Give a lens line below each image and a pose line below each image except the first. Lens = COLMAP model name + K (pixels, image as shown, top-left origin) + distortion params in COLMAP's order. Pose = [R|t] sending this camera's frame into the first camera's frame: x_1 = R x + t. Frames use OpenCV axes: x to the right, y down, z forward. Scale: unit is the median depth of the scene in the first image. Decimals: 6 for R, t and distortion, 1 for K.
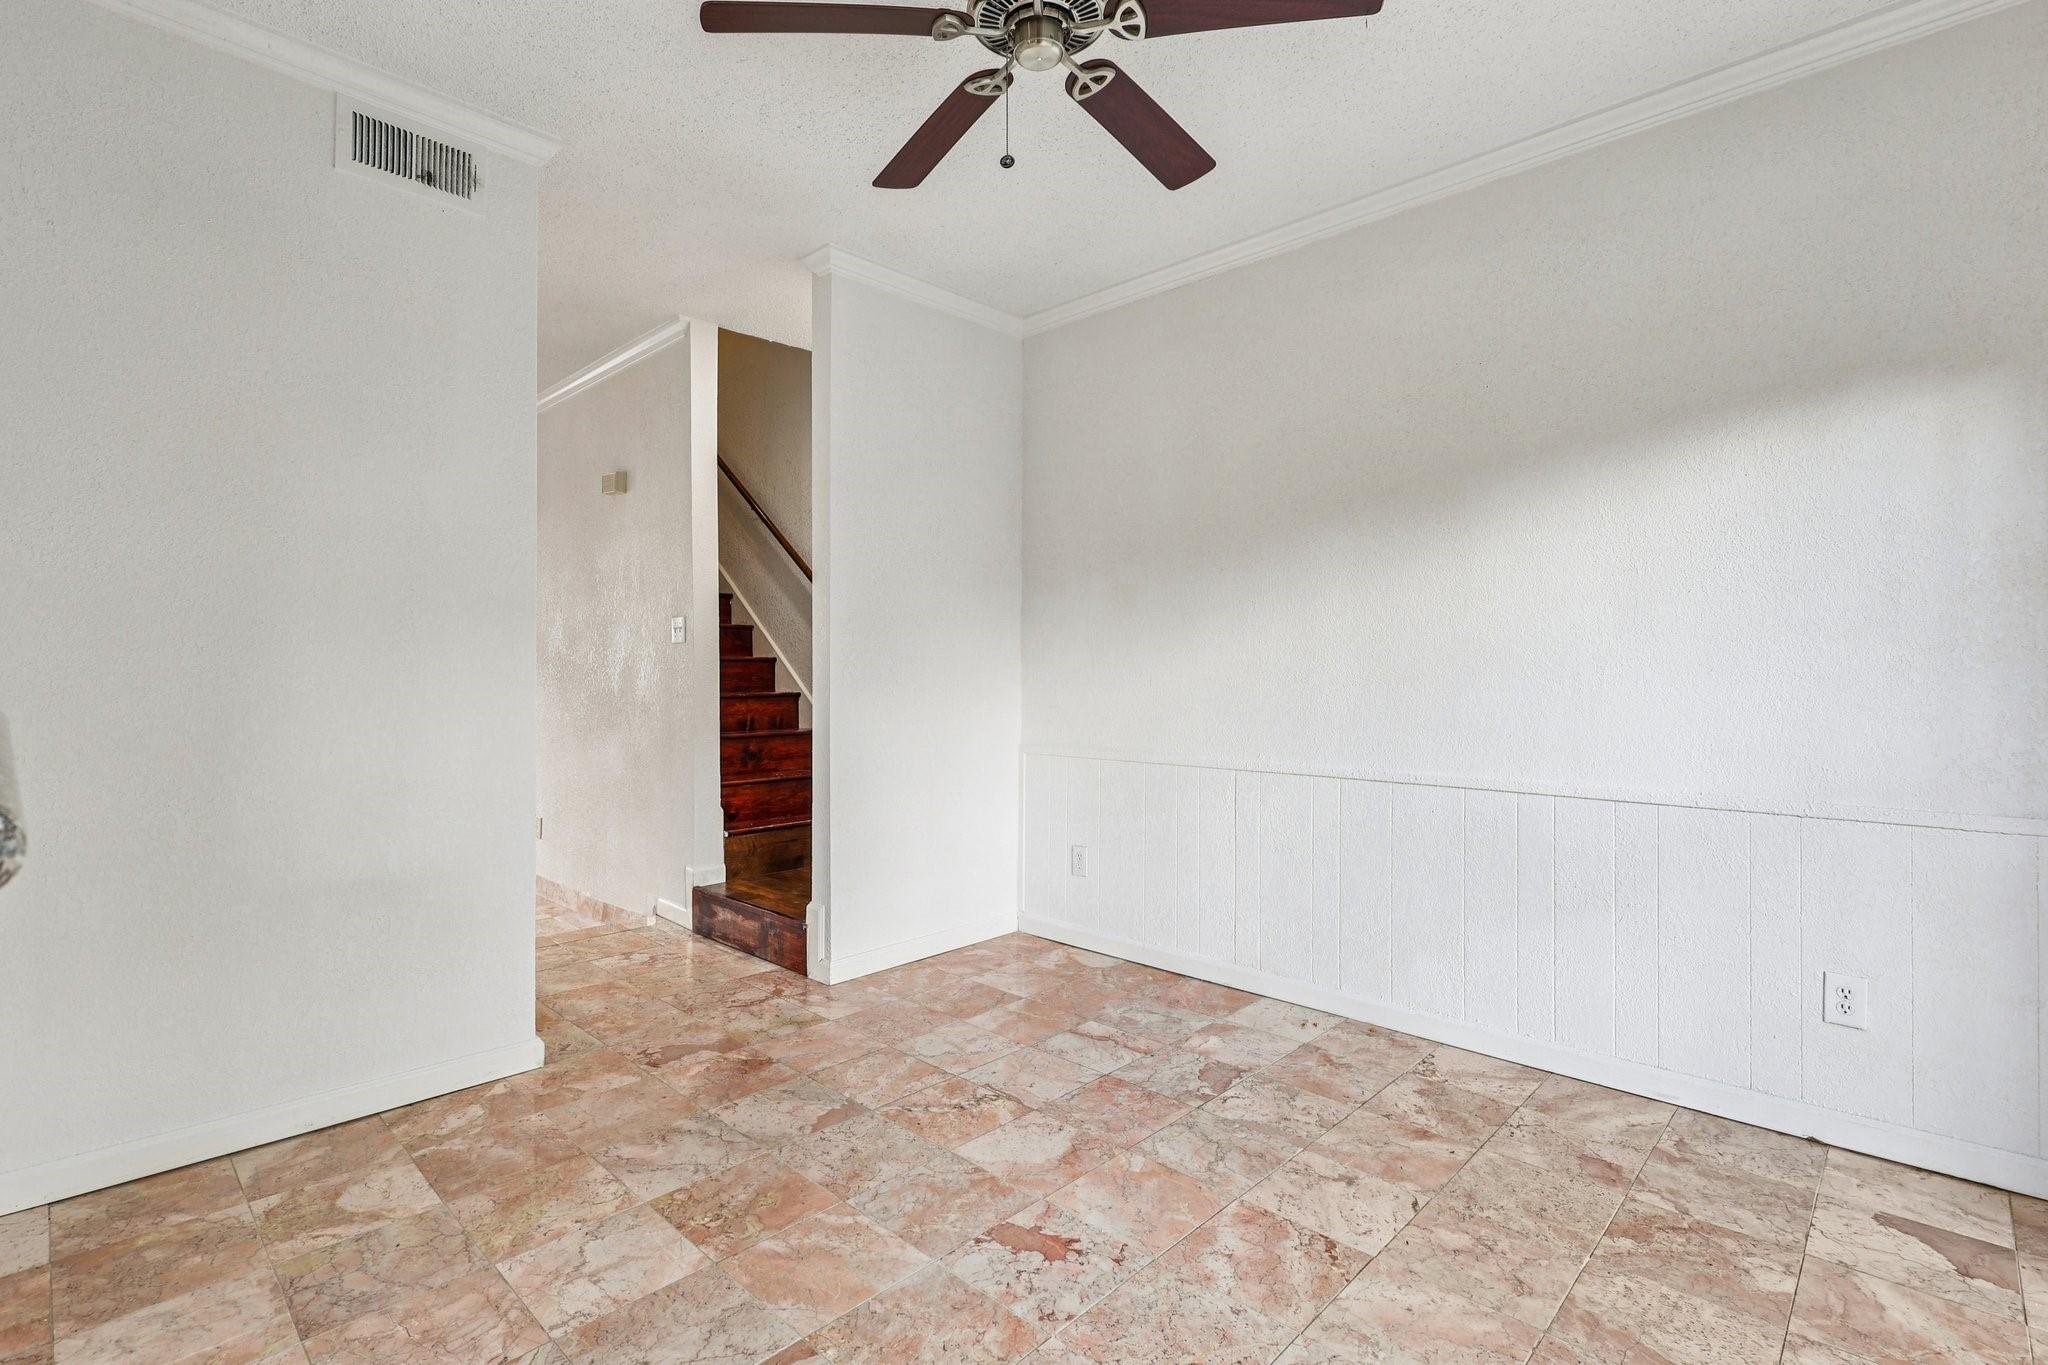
lens RADIAL K [[949.9, 0, 1023.7], [0, 949.9, 684.5], [0, 0, 1]] dist [0.032569, 0.000268]
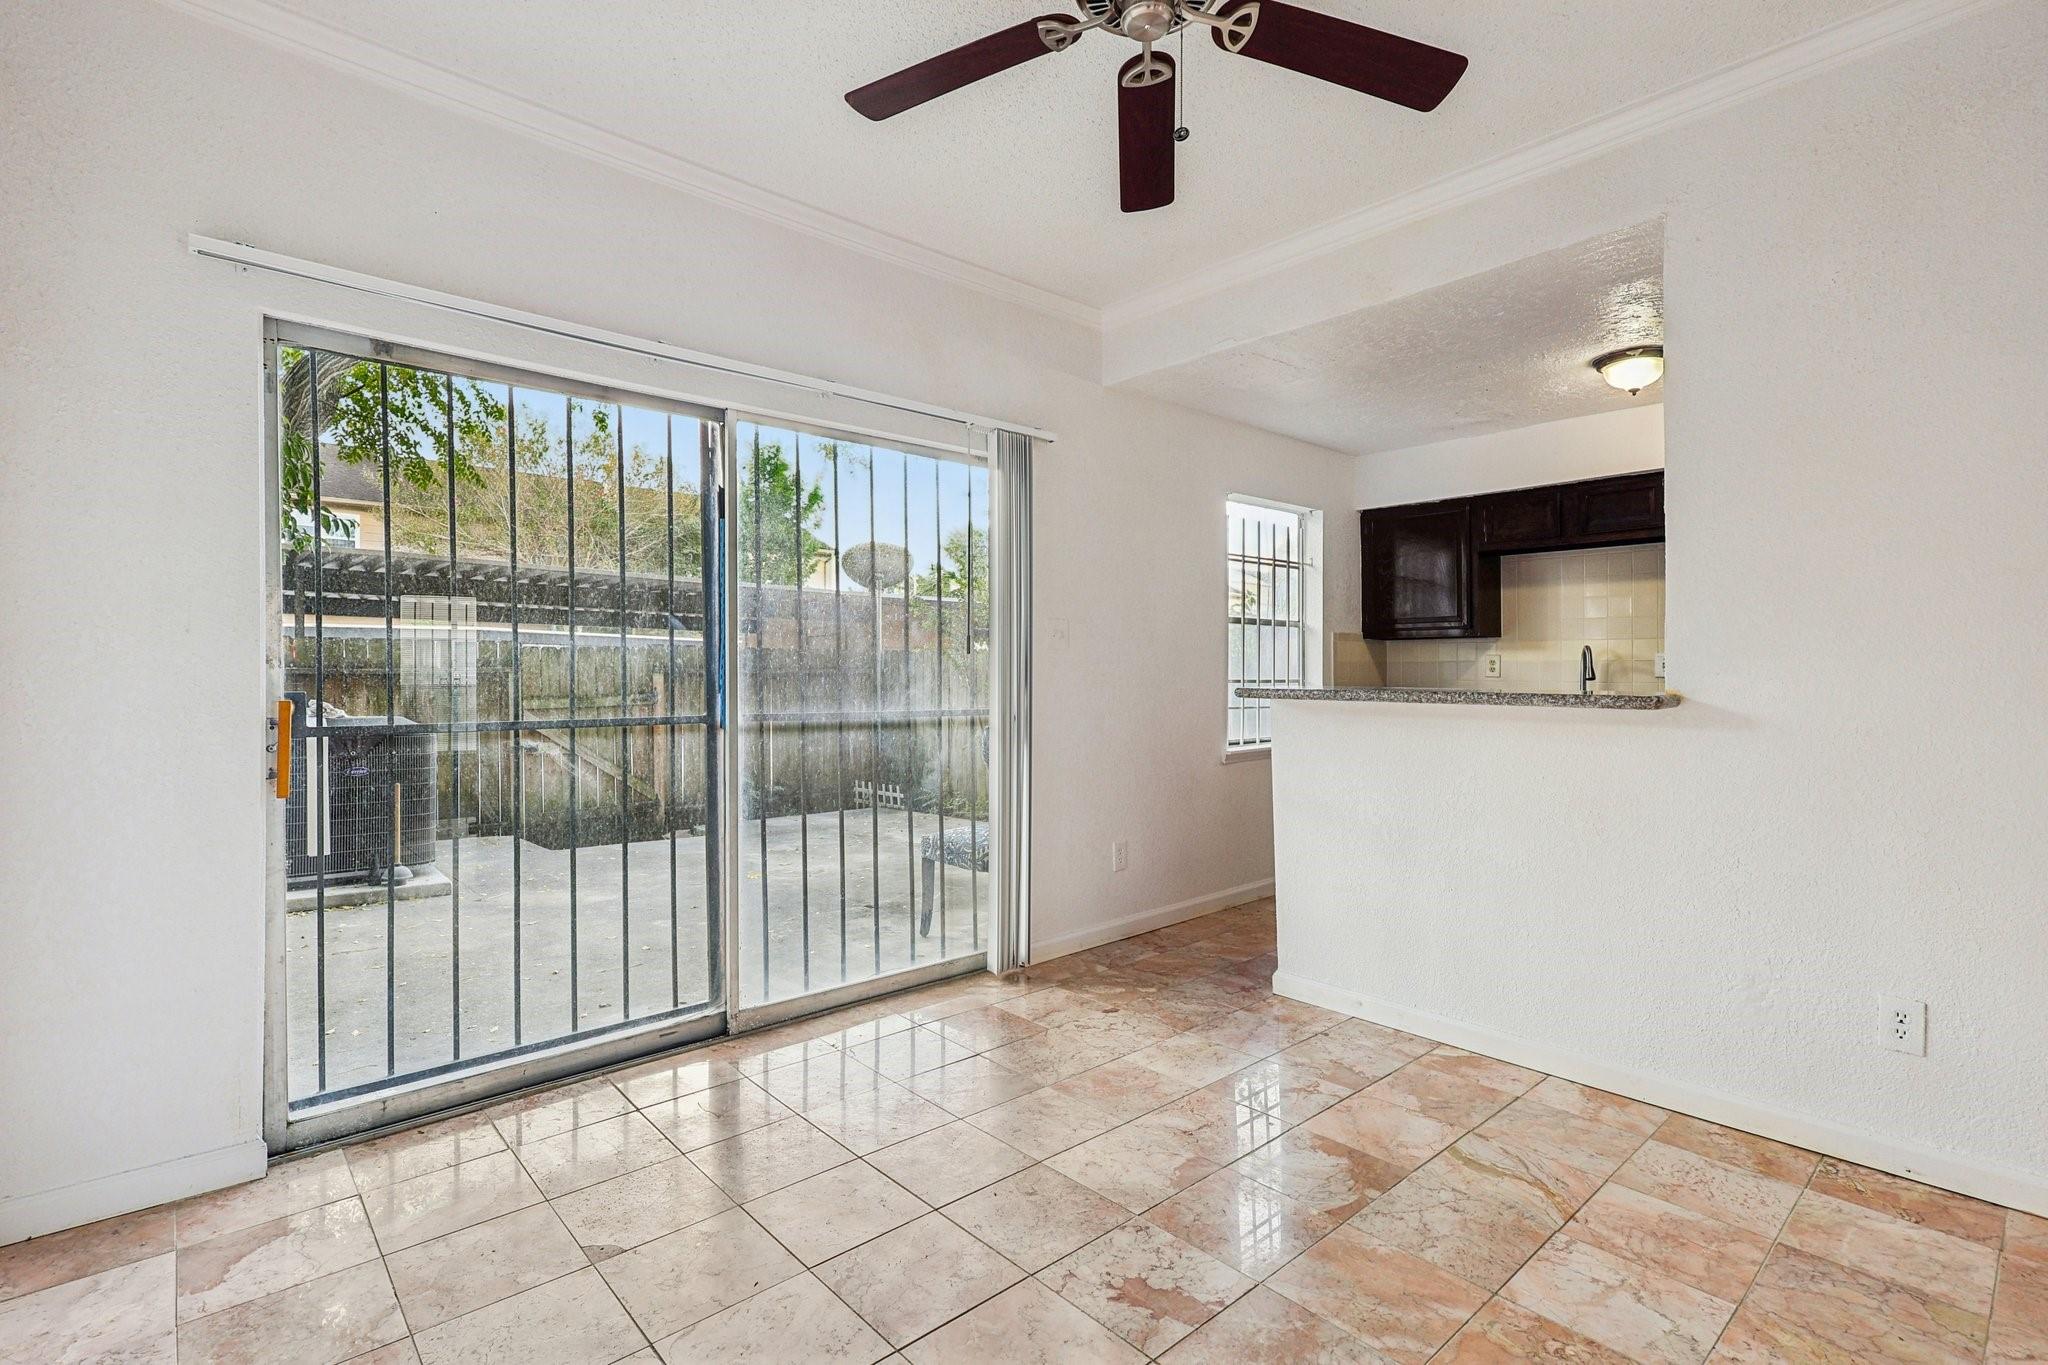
lens RADIAL K [[949.9, 0, 1028.3], [0, 949.9, 678.5], [0, 0, 1]] dist [0.032569, 0.000268]
pose [[-0.997080, -0.002013, 0.076340, 0.066662], [-0.001226, 0.999946, 0.010362, -0.018527], [-0.076357, 0.010238, -0.997028, 1.947793]]
